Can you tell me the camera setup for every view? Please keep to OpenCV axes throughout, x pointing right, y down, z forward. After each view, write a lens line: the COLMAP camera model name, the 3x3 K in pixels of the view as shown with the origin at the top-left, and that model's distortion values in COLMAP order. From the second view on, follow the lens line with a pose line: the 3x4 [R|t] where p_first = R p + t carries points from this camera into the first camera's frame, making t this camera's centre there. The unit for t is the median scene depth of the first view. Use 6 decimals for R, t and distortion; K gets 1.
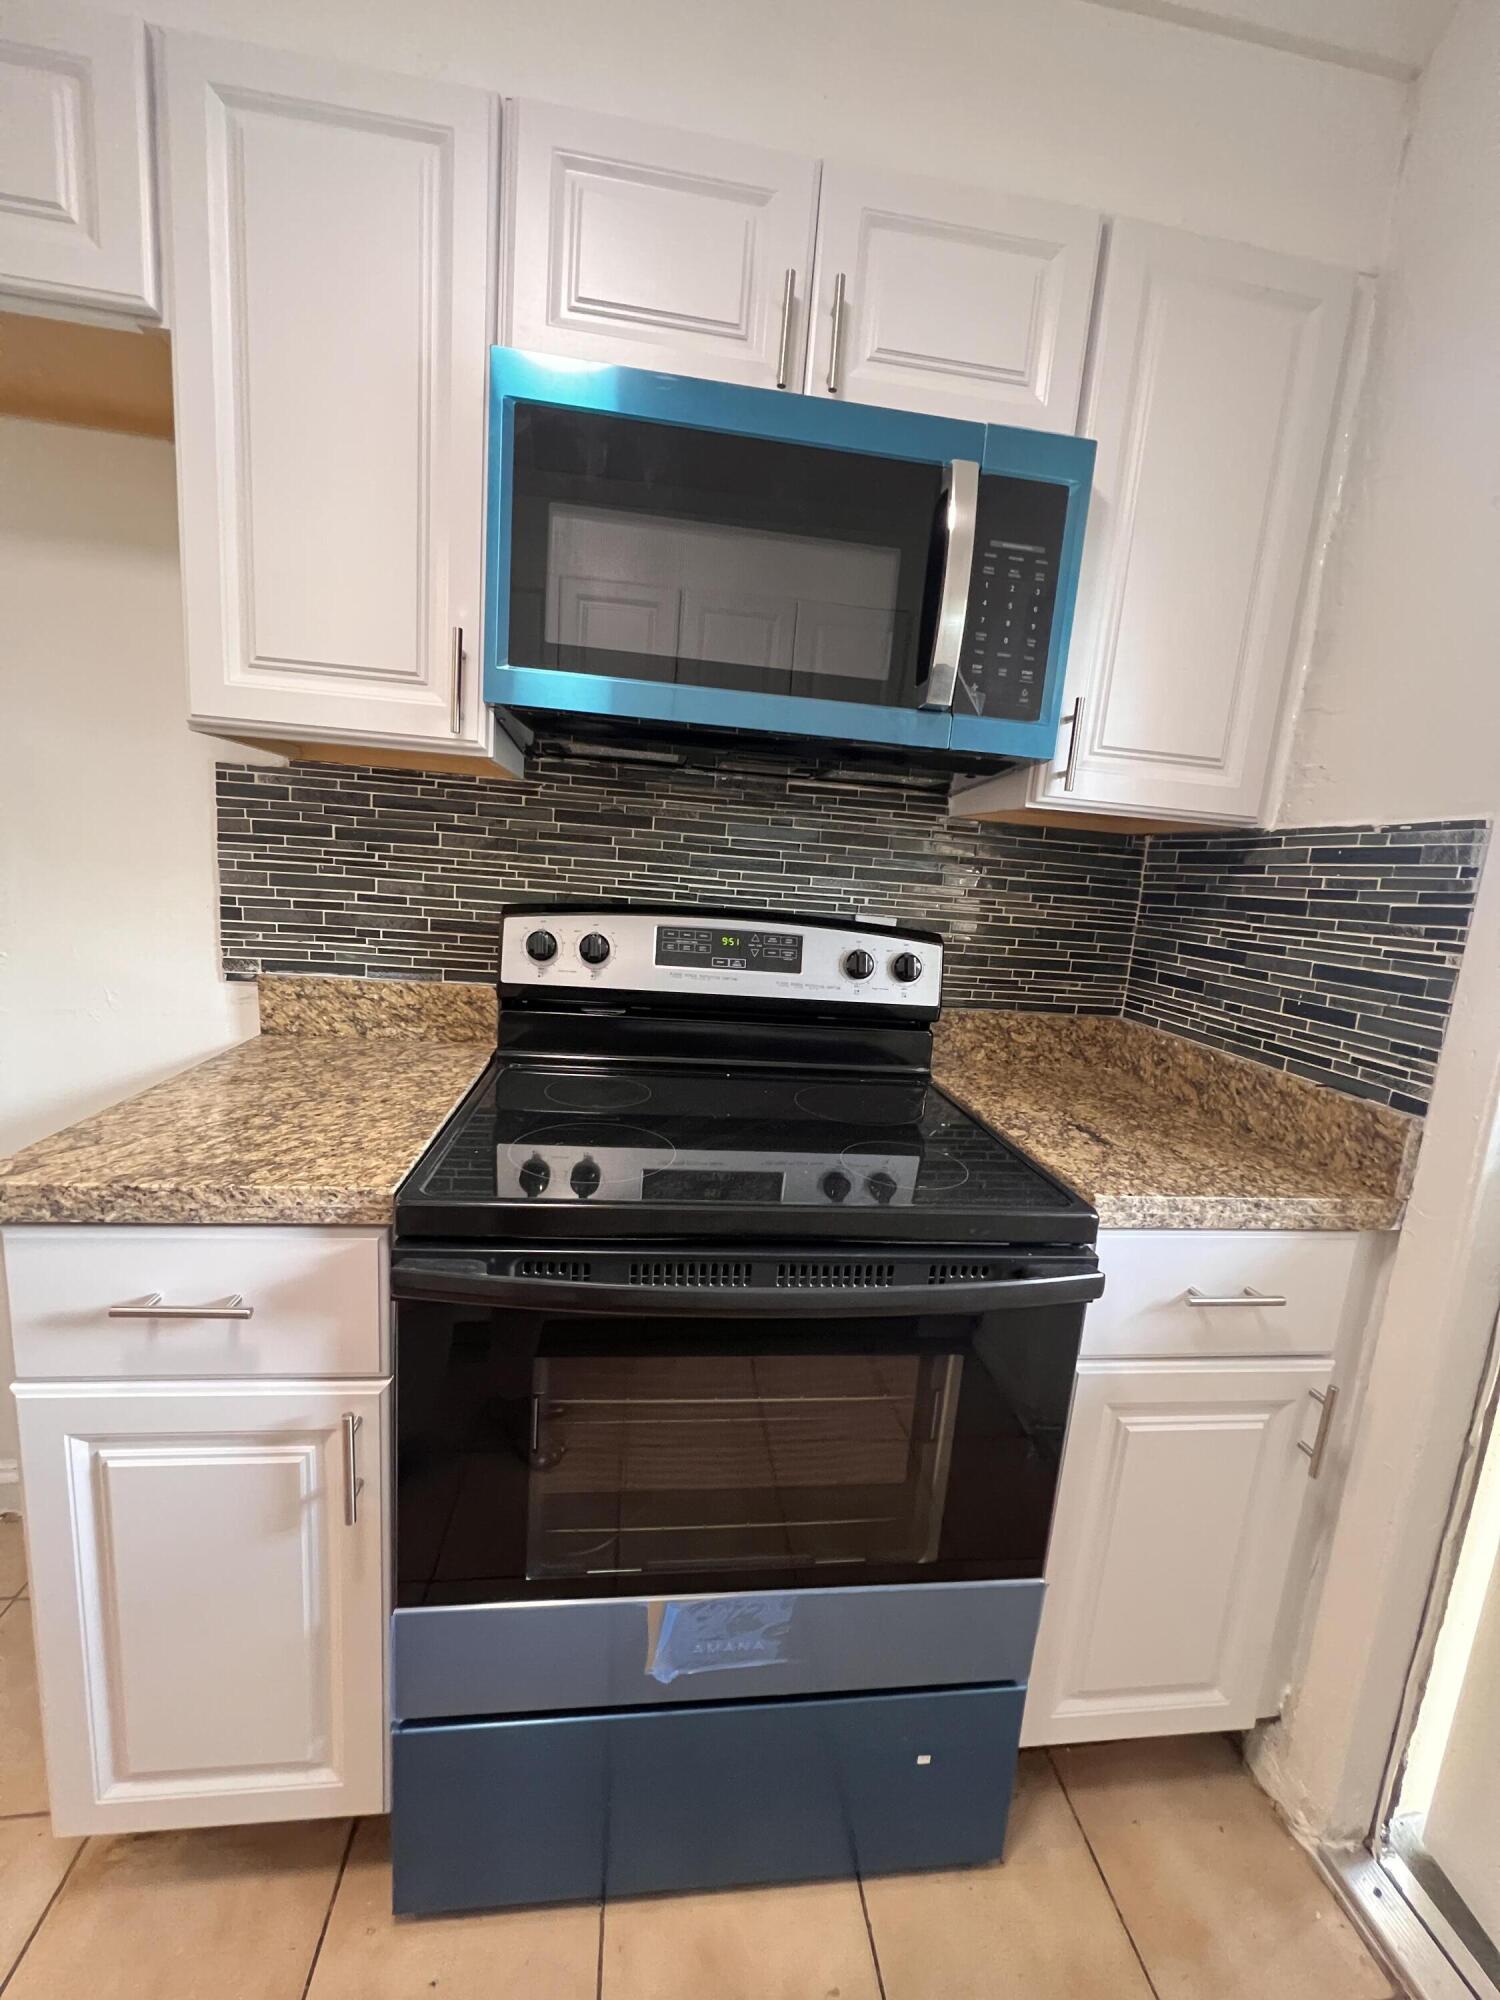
lens RADIAL K [[799.6, 0, 754.3], [0, 799.6, 1003.9], [0, 0, 1]] dist [-0.002843, 0.001695]
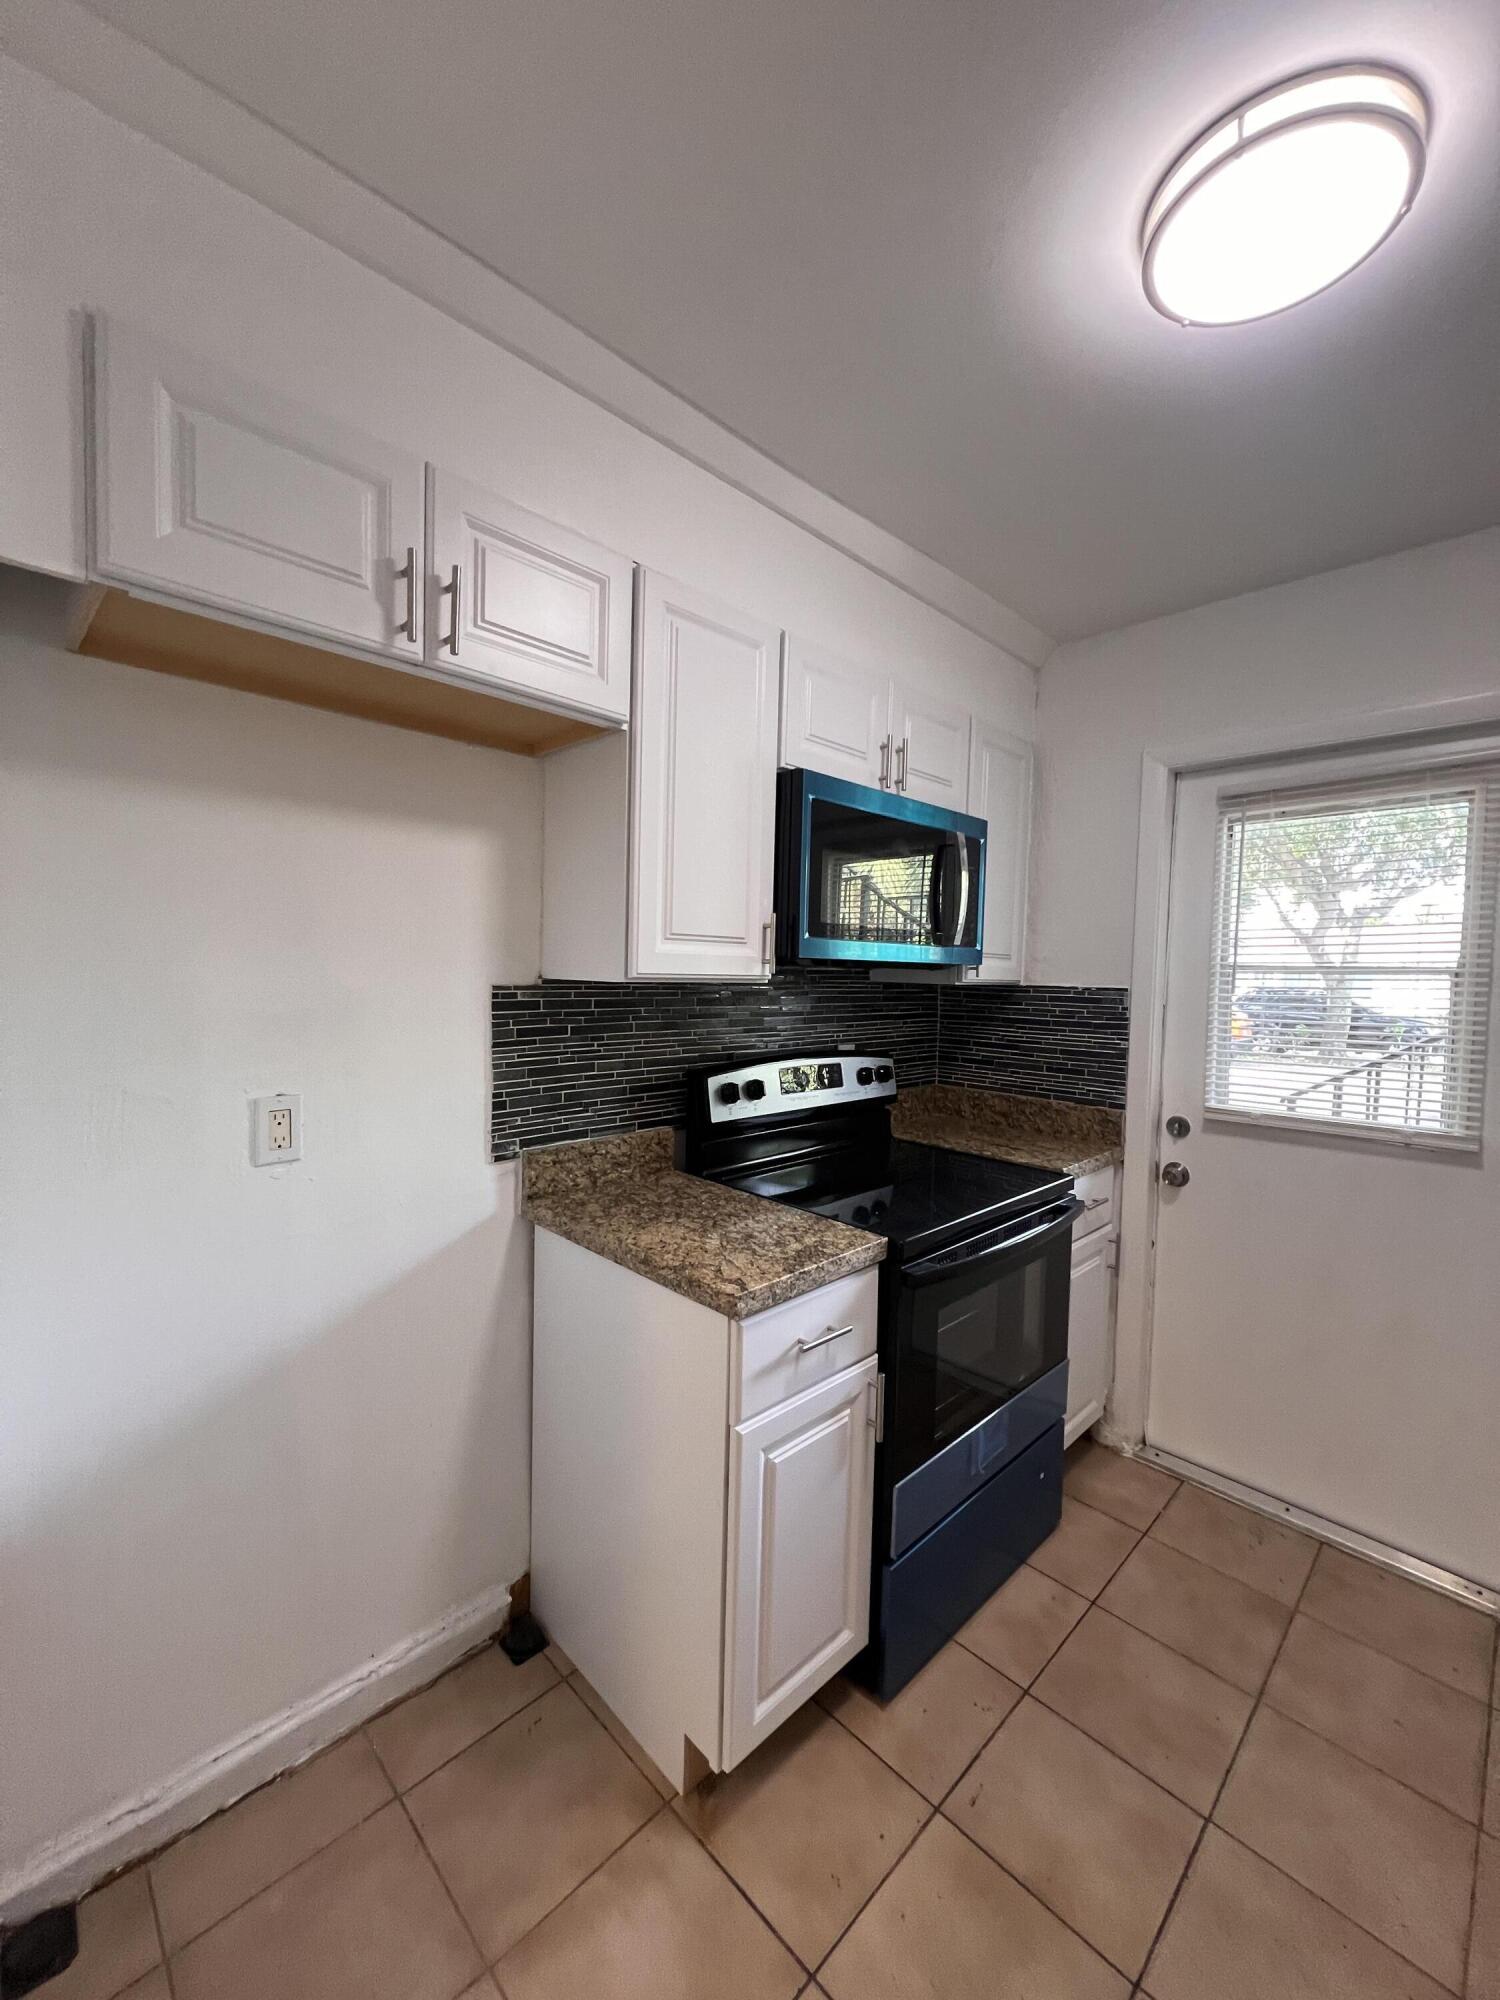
lens RADIAL K [[799.6, 0, 749.4], [0, 799.6, 1002.5], [0, 0, 1]] dist [-0.002843, 0.001695]
pose [[0.796423, -0.081956, 0.599161, -1.132706], [0.136885, 0.989490, -0.046605, -0.169370], [-0.589044, 0.119134, 0.799271, -0.226270]]
